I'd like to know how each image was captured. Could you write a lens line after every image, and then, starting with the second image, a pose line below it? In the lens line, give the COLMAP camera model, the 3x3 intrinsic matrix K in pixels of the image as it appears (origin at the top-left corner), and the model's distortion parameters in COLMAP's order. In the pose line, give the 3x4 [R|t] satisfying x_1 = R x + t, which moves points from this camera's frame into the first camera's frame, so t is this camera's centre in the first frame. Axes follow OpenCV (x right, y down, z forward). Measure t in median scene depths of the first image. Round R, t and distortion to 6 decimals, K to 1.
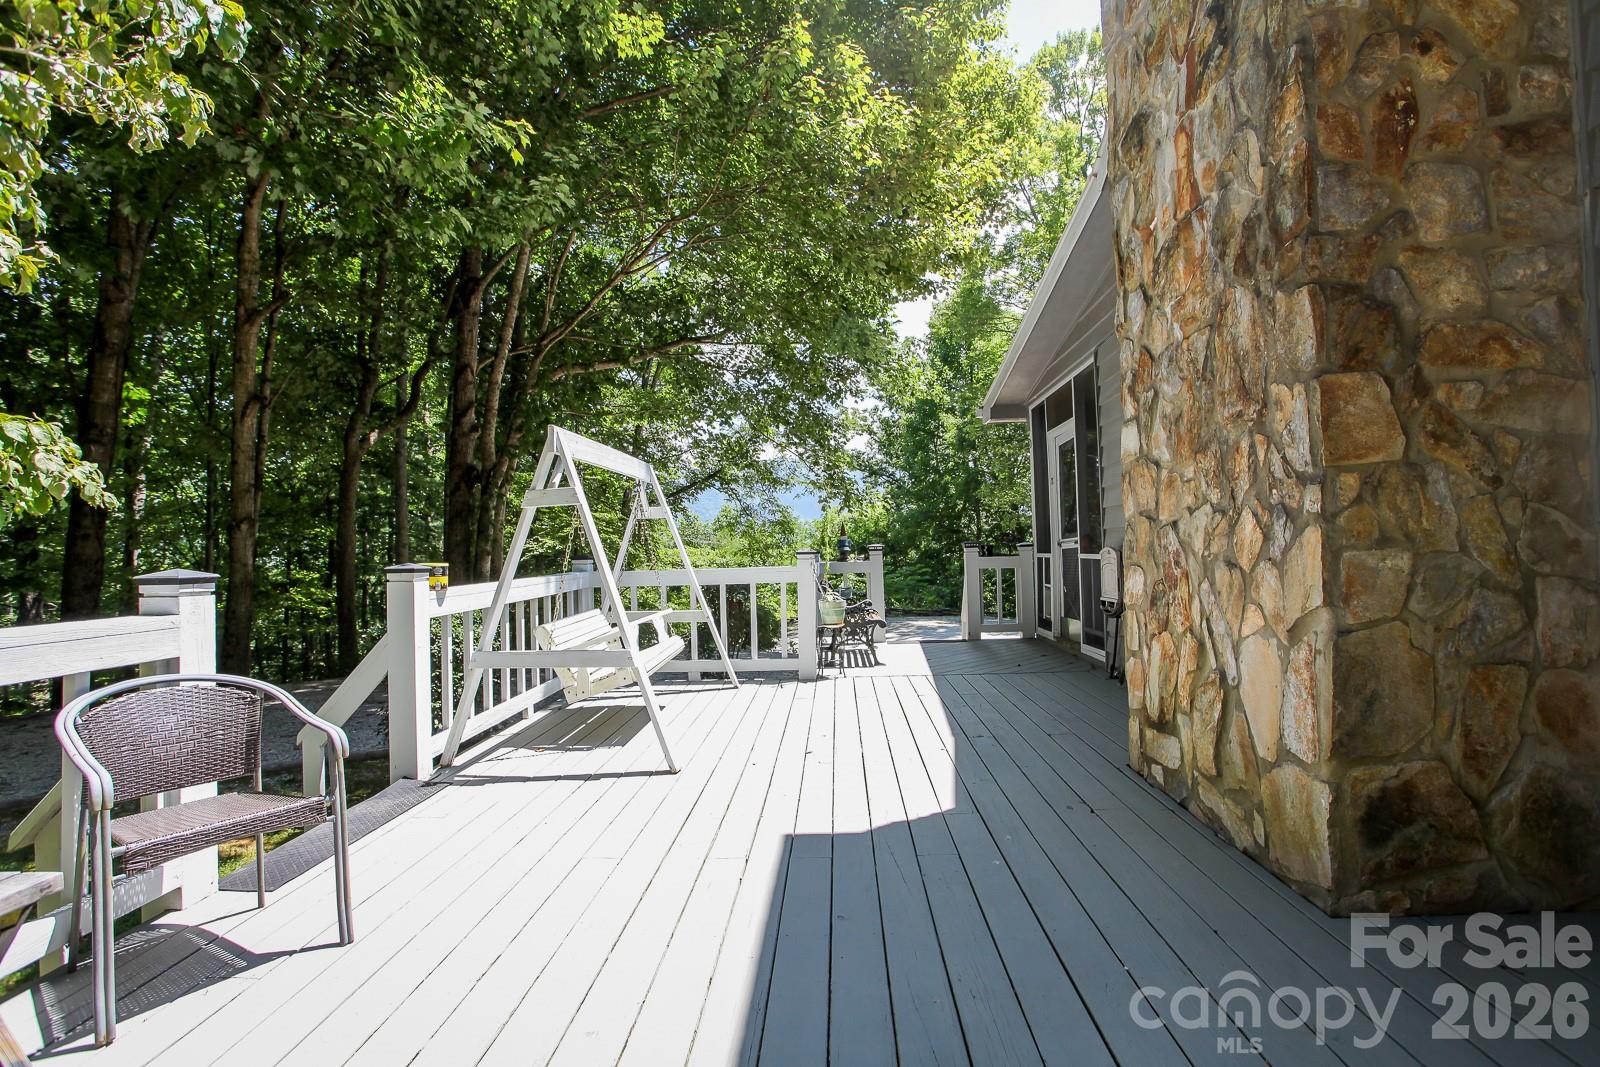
lens RADIAL K [[776.4, 0, 792.6], [0, 776.4, 531.7], [0, 0, 1]] dist [-0.038282, 0.016534]
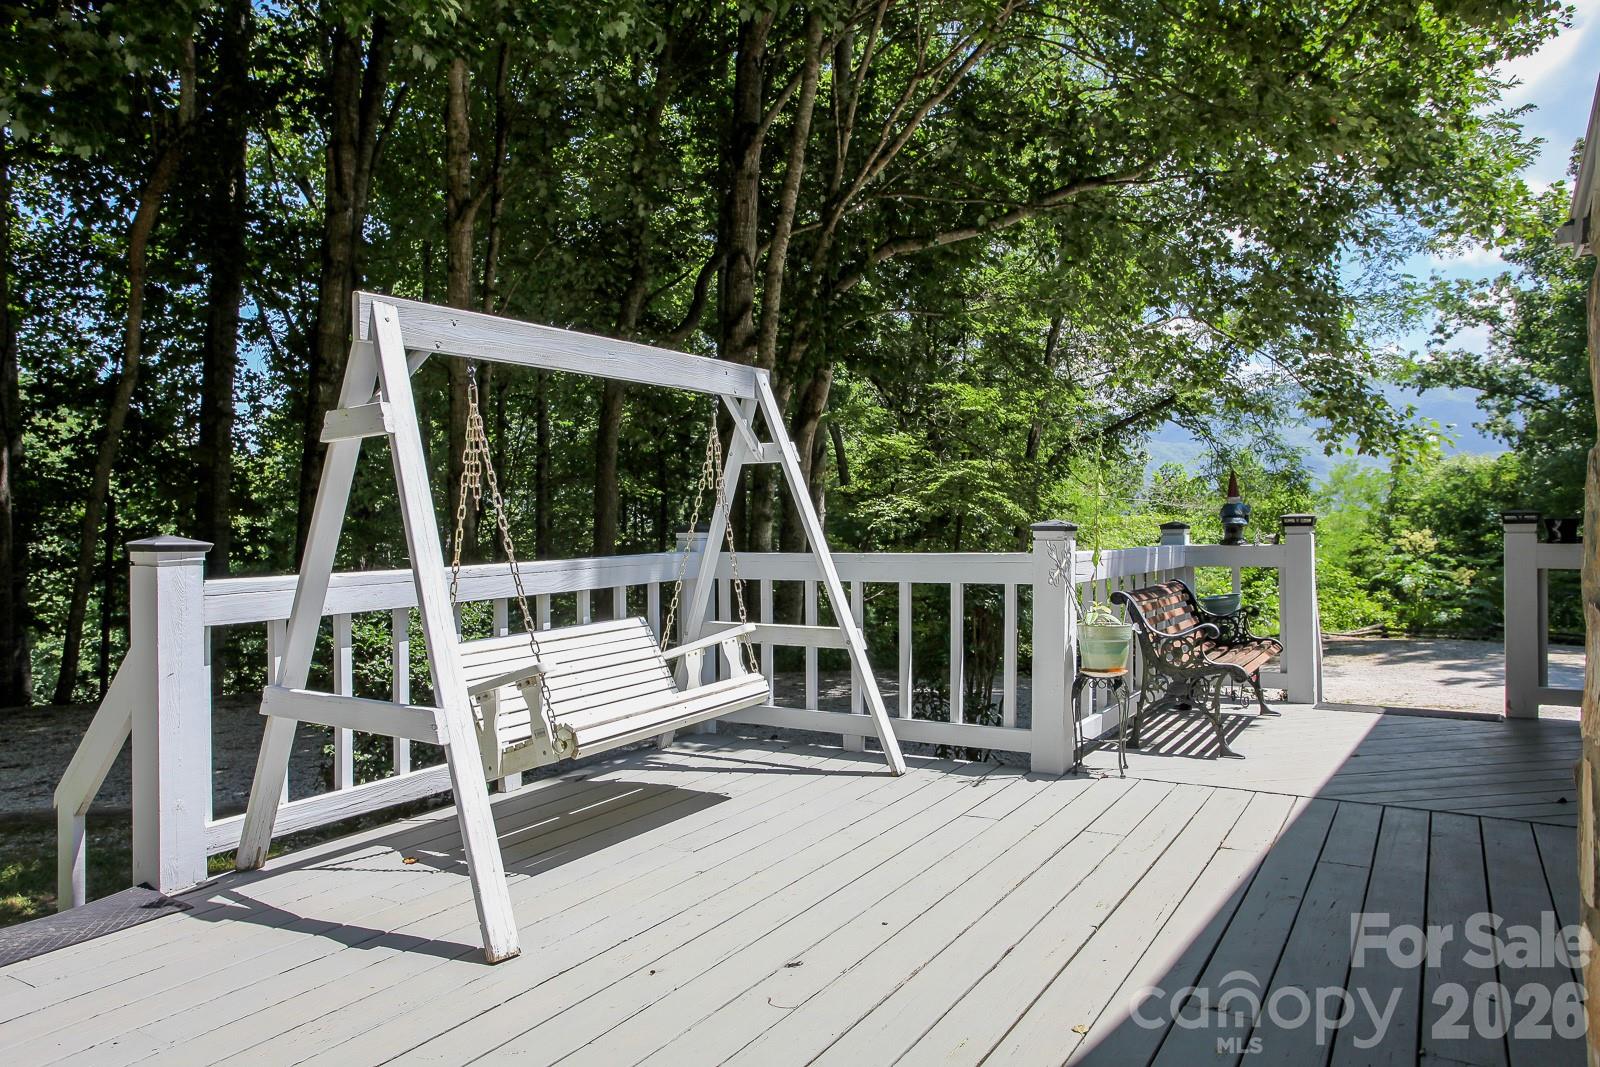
lens RADIAL K [[1088.8, 0, 808.8], [0, 1088.8, 535.4], [0, 0, 1]] dist [-0.010929, 0.010326]
pose [[0.883559, 0.022670, -0.467770, 0.130033], [-0.003586, 0.999126, 0.041648, 0.001711], [0.468306, -0.035121, 0.882868, 0.178420]]
